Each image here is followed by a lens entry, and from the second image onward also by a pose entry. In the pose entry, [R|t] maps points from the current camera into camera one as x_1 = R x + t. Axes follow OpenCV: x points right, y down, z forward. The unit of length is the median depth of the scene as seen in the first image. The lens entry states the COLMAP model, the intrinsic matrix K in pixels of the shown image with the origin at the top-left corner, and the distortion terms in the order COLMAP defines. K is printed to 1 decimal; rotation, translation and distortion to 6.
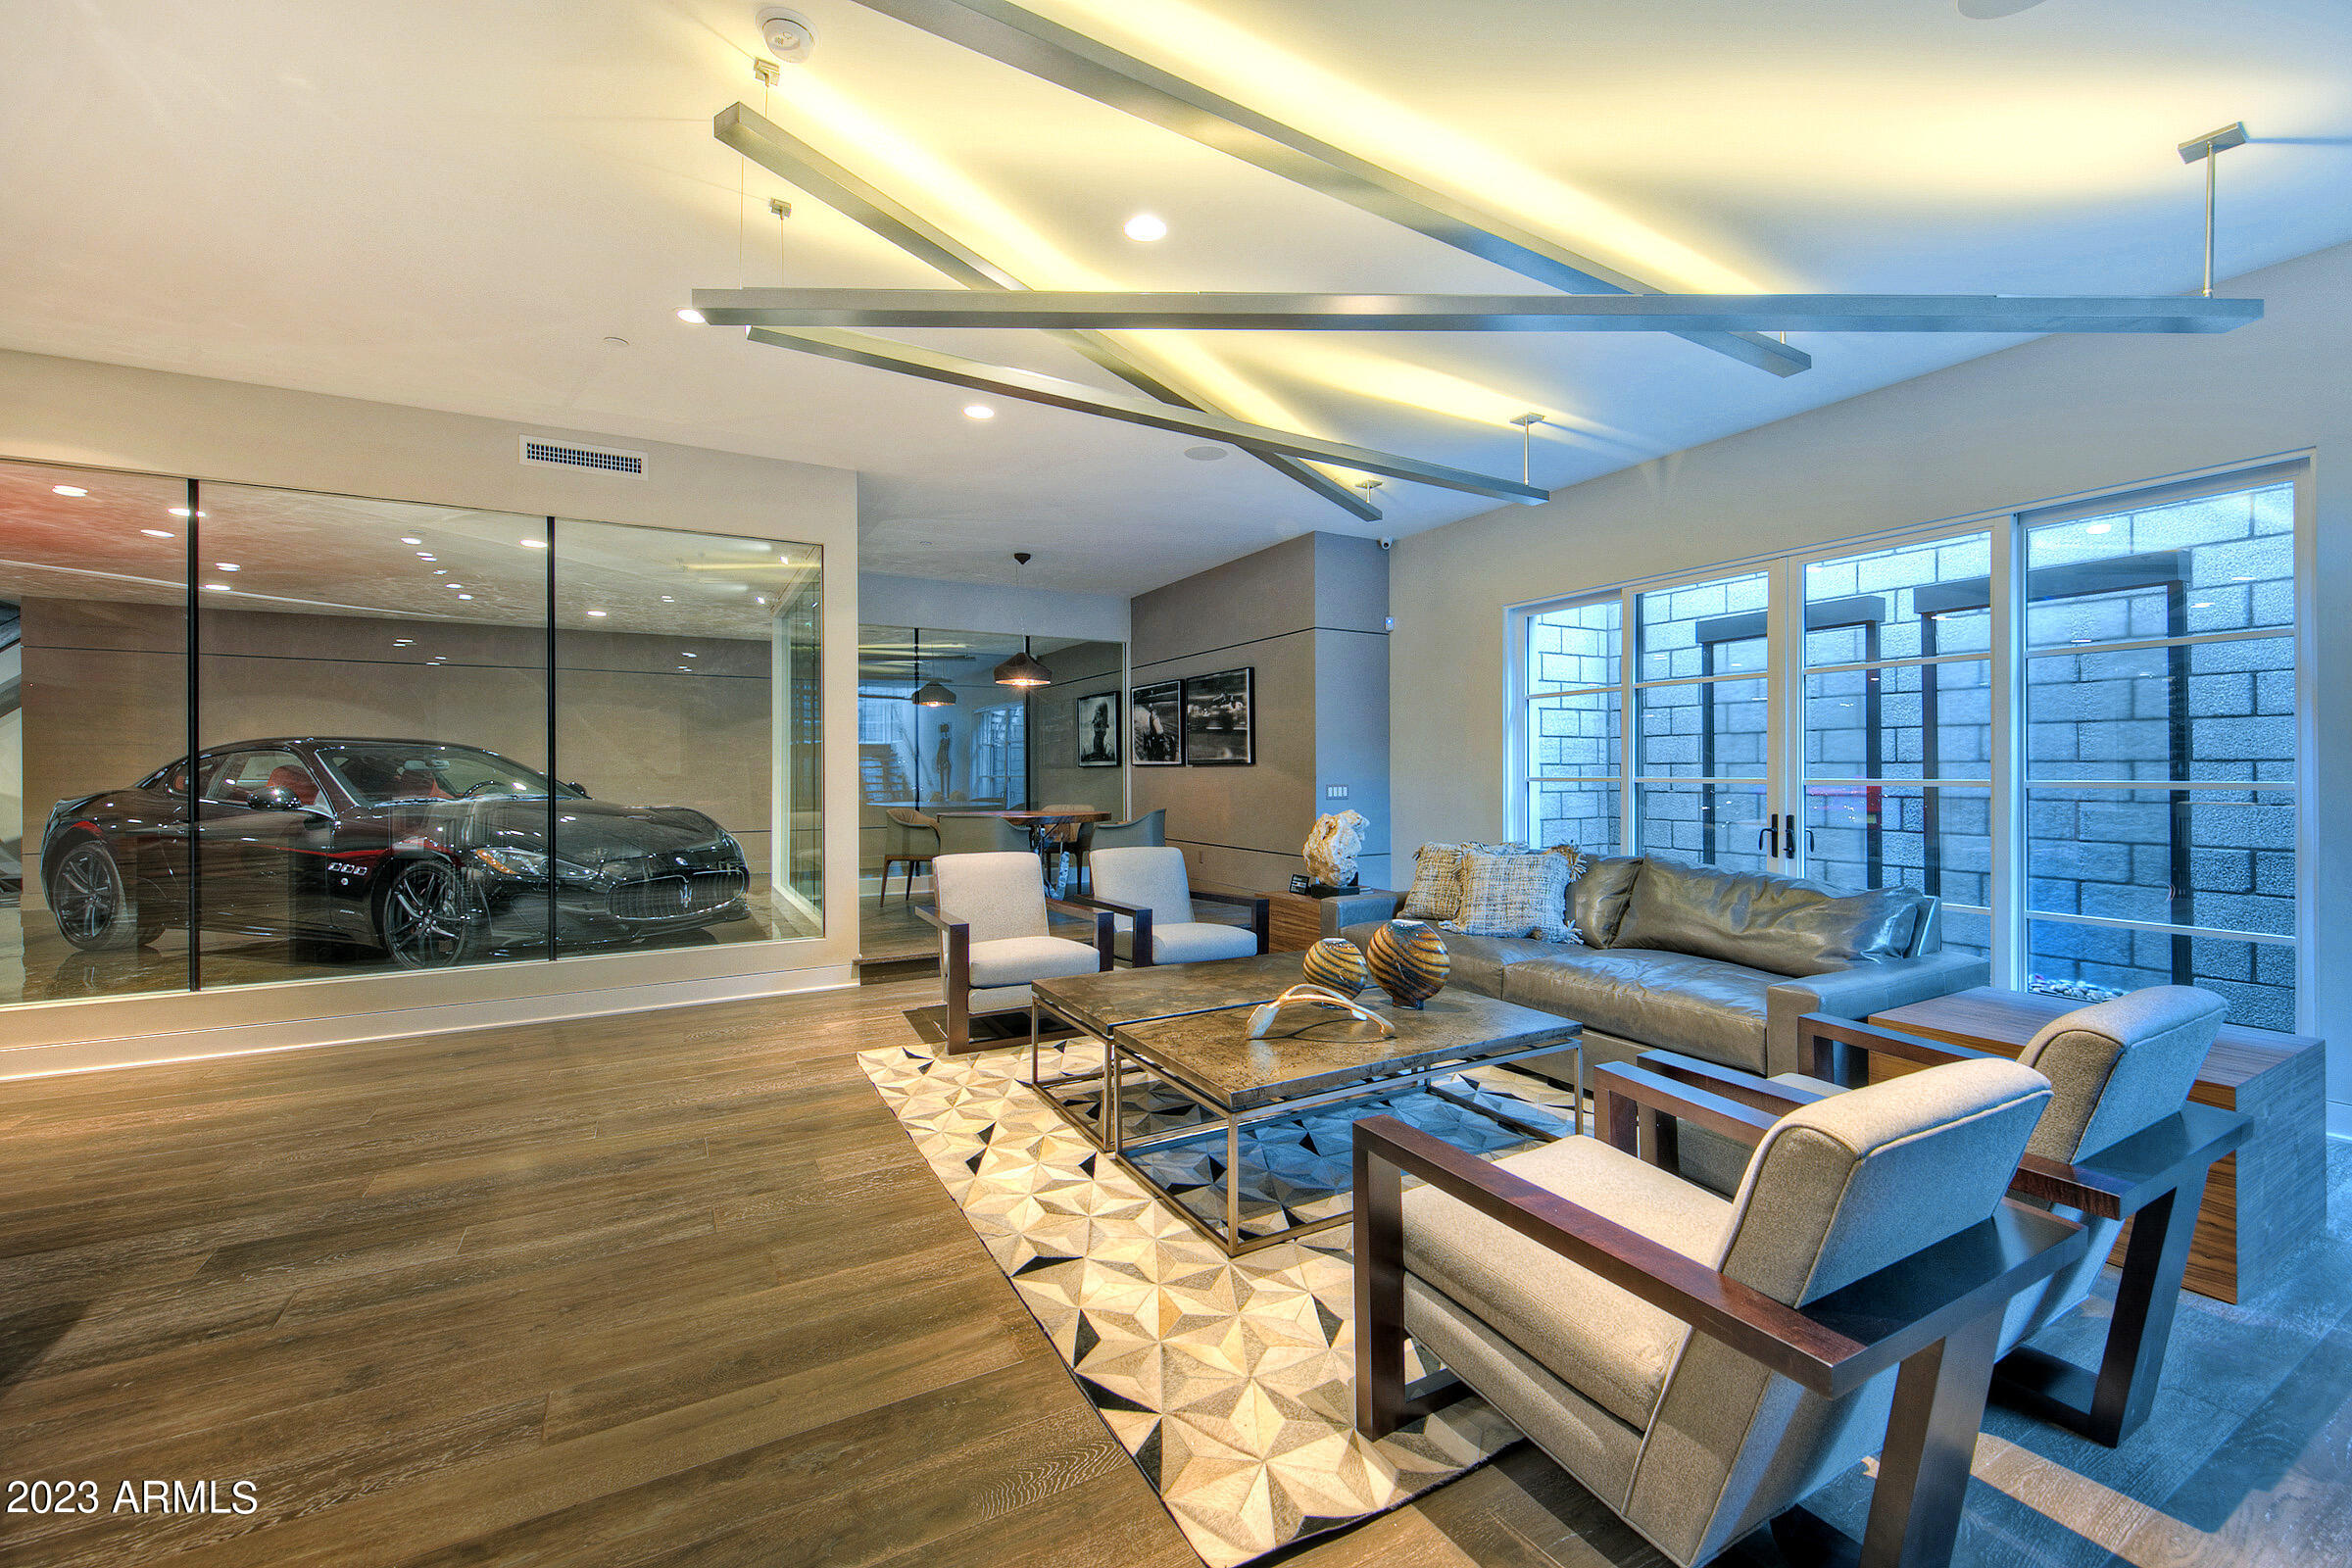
lens RADIAL K [[936.6, 0, 1185.3], [0, 936.6, 773.8], [0, 0, 1]] dist [-0.010168, 0.000256]
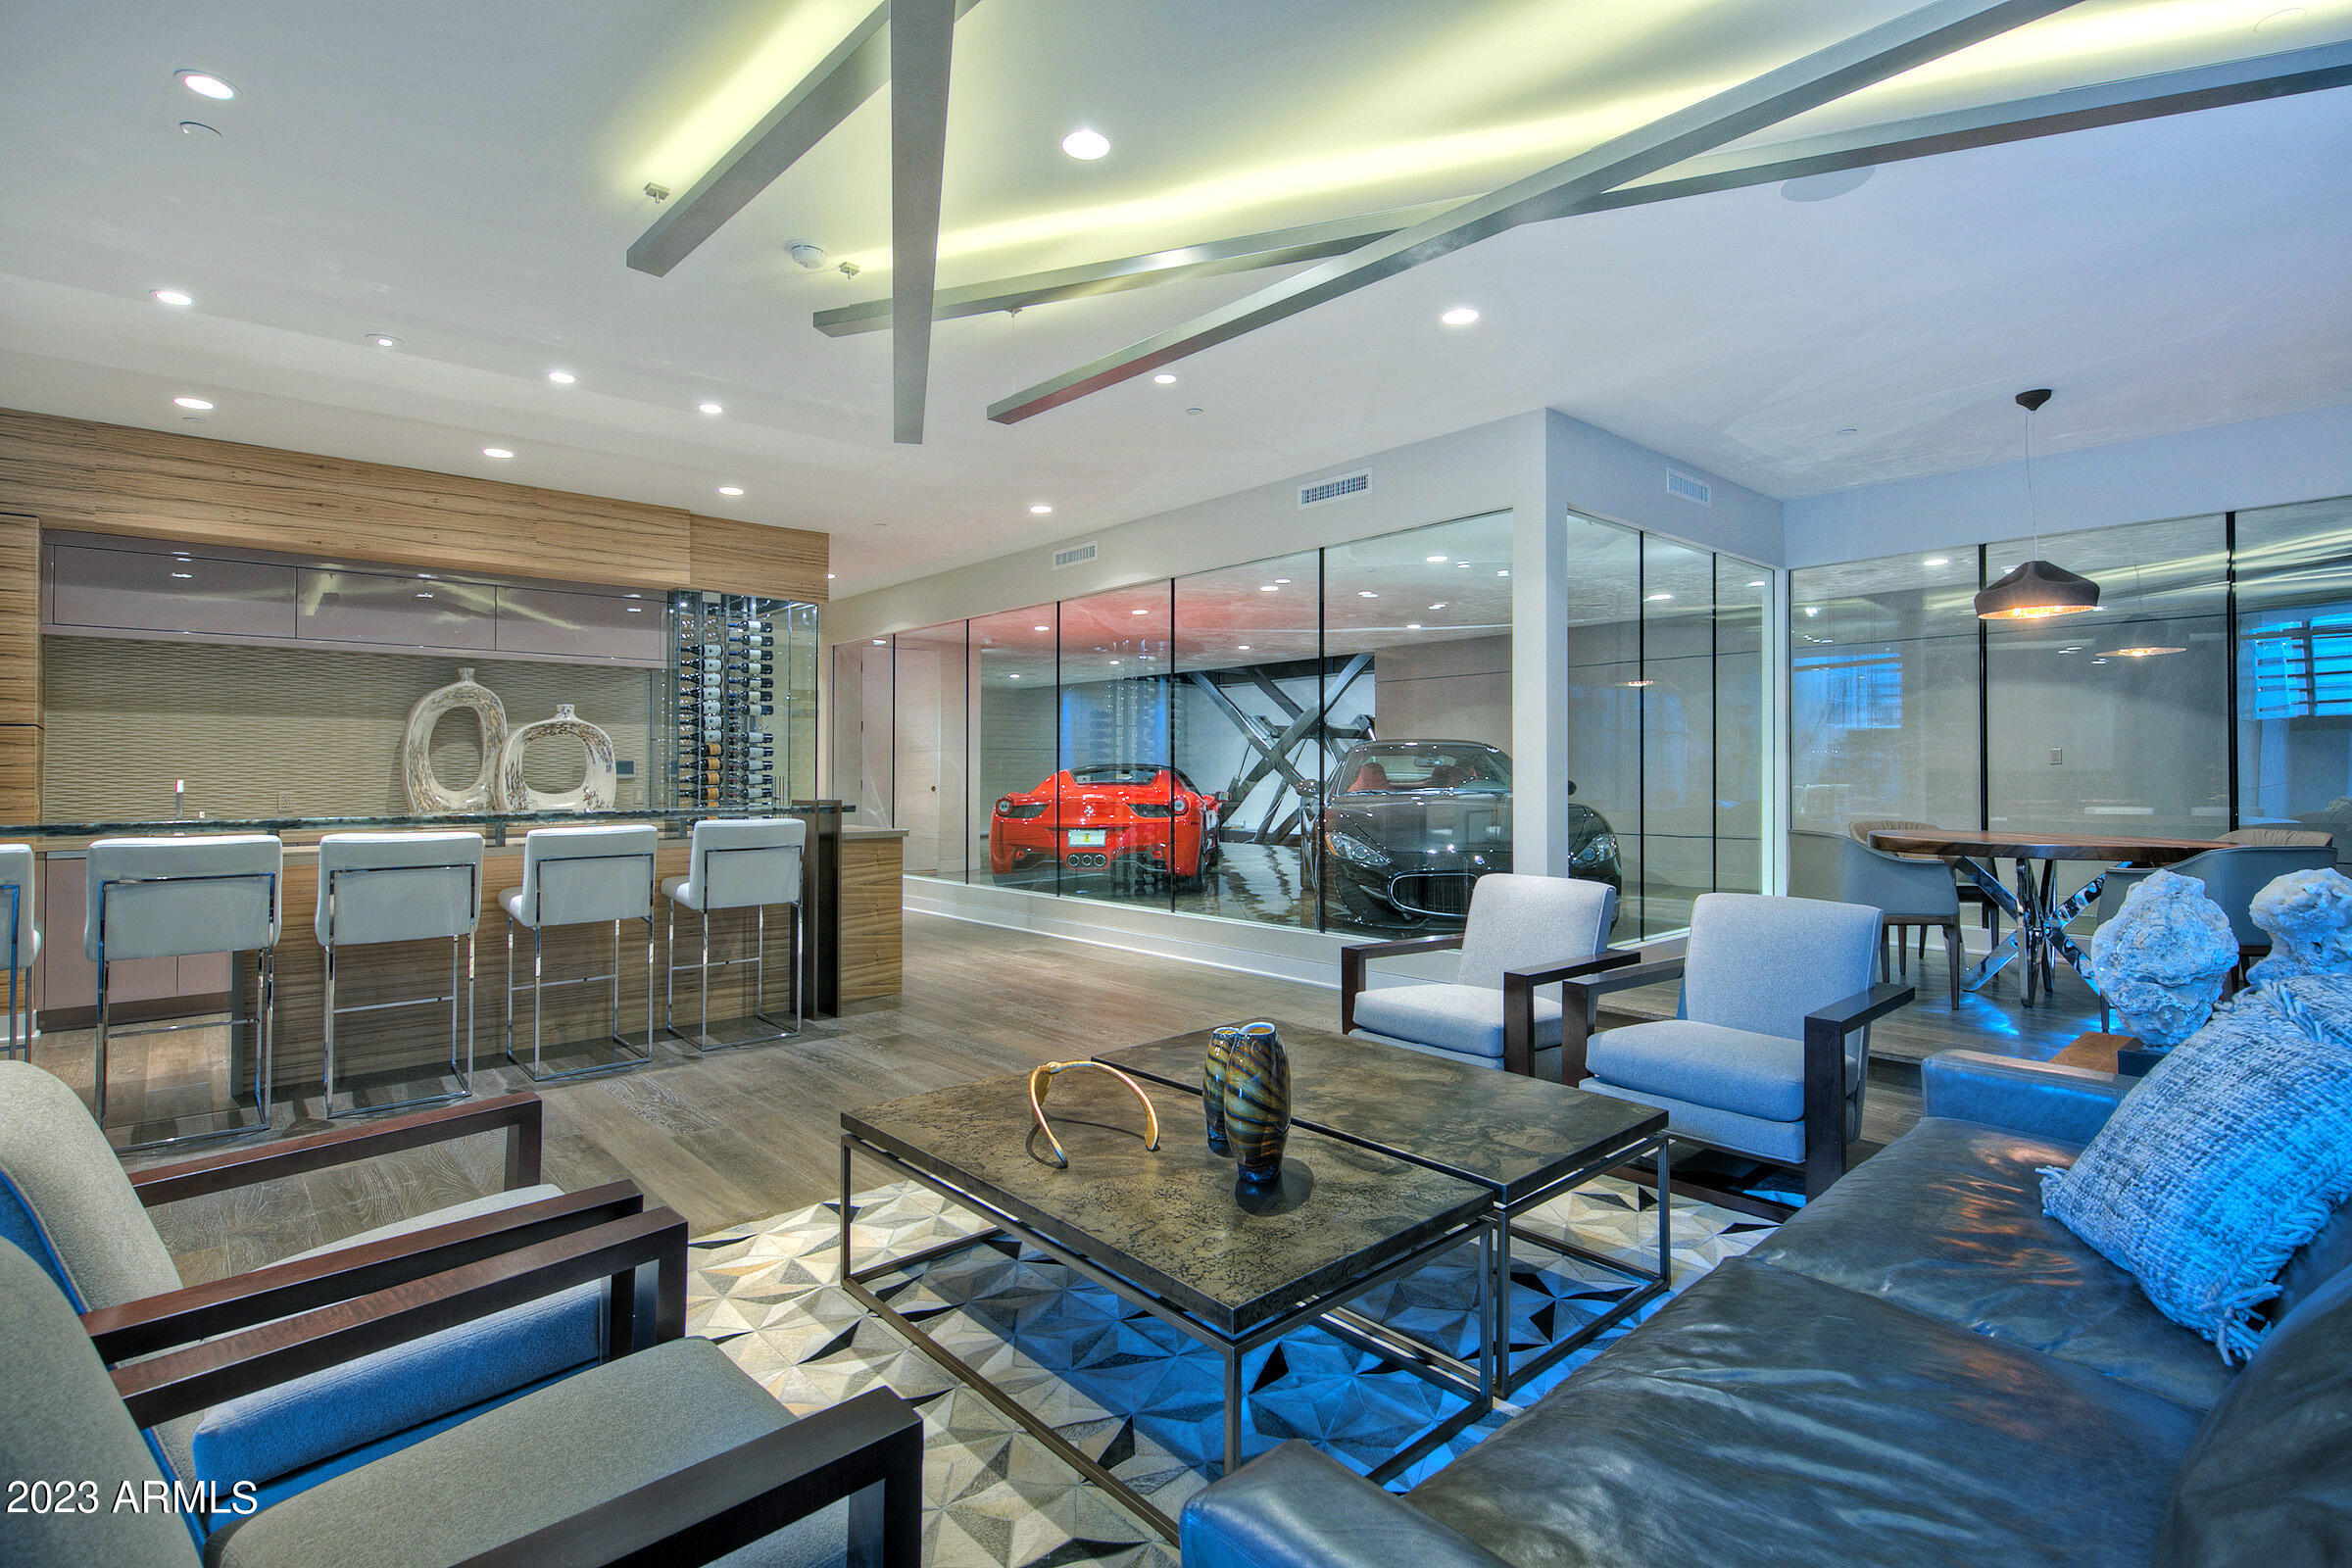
lens RADIAL K [[1090.5, 0, 1180.6], [0, 1090.5, 773.8], [0, 0, 1]] dist [0.004203, 0.000482]
pose [[0.218750, -0.005504, -0.975765, 1.092344], [-0.002158, 0.999979, -0.006124, 0.016352], [0.975779, 0.003445, 0.218733, 1.011214]]
